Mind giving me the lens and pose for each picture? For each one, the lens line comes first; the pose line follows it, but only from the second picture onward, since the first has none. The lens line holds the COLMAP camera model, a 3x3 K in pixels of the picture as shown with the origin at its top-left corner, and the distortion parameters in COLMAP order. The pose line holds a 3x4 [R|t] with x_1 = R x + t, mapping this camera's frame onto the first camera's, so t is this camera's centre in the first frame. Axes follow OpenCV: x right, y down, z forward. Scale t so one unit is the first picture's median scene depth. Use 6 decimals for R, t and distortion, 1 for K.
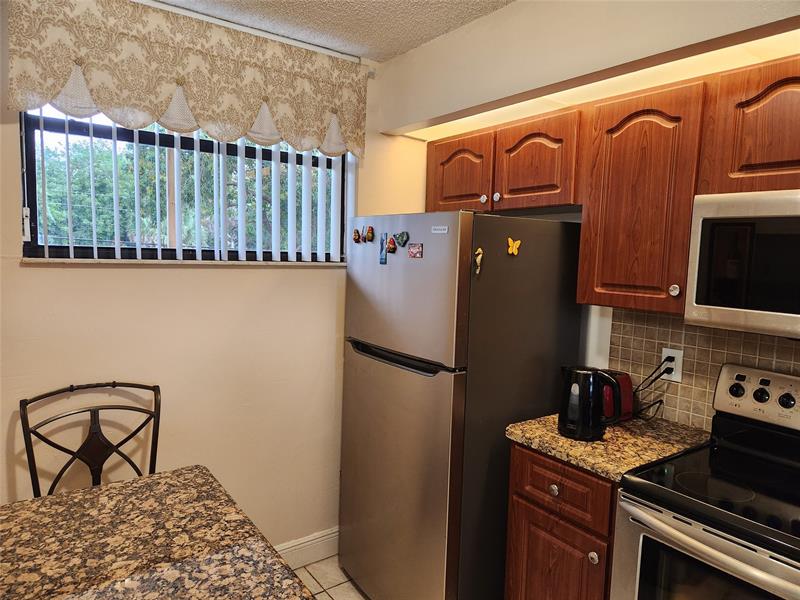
lens RADIAL K [[519.5, 0, 411.6], [0, 519.5, 299.0], [0, 0, 1]] dist [0.067669, -0.063675]
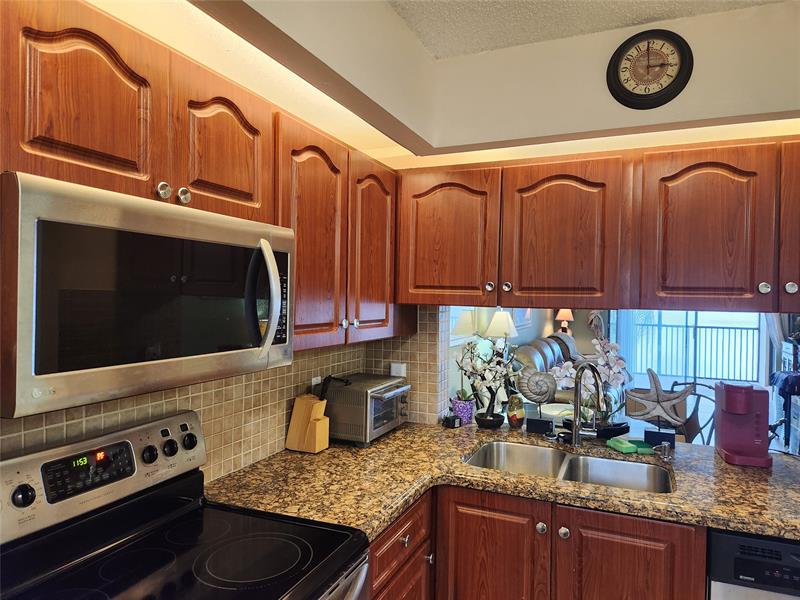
lens RADIAL K [[519.5, 0, 411.6], [0, 519.5, 299.0], [0, 0, 1]] dist [0.067669, -0.063675]
pose [[-0.504533, -0.043632, 0.862289, -0.101714], [0.049000, 0.995666, 0.079051, -0.080793], [-0.862001, 0.082136, -0.500208, 0.816090]]
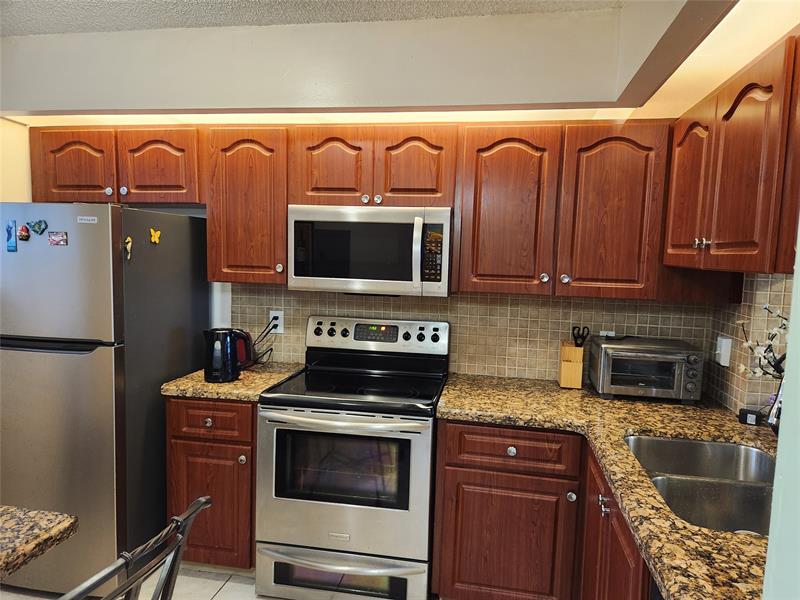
lens RADIAL K [[519.5, 0, 411.6], [0, 519.5, 299.0], [0, 0, 1]] dist [0.067669, -0.063675]
pose [[0.709467, -0.072329, 0.701017, -0.248731], [0.058053, 0.997337, 0.044149, 0.024507], [-0.702344, 0.009374, 0.711776, -0.276311]]
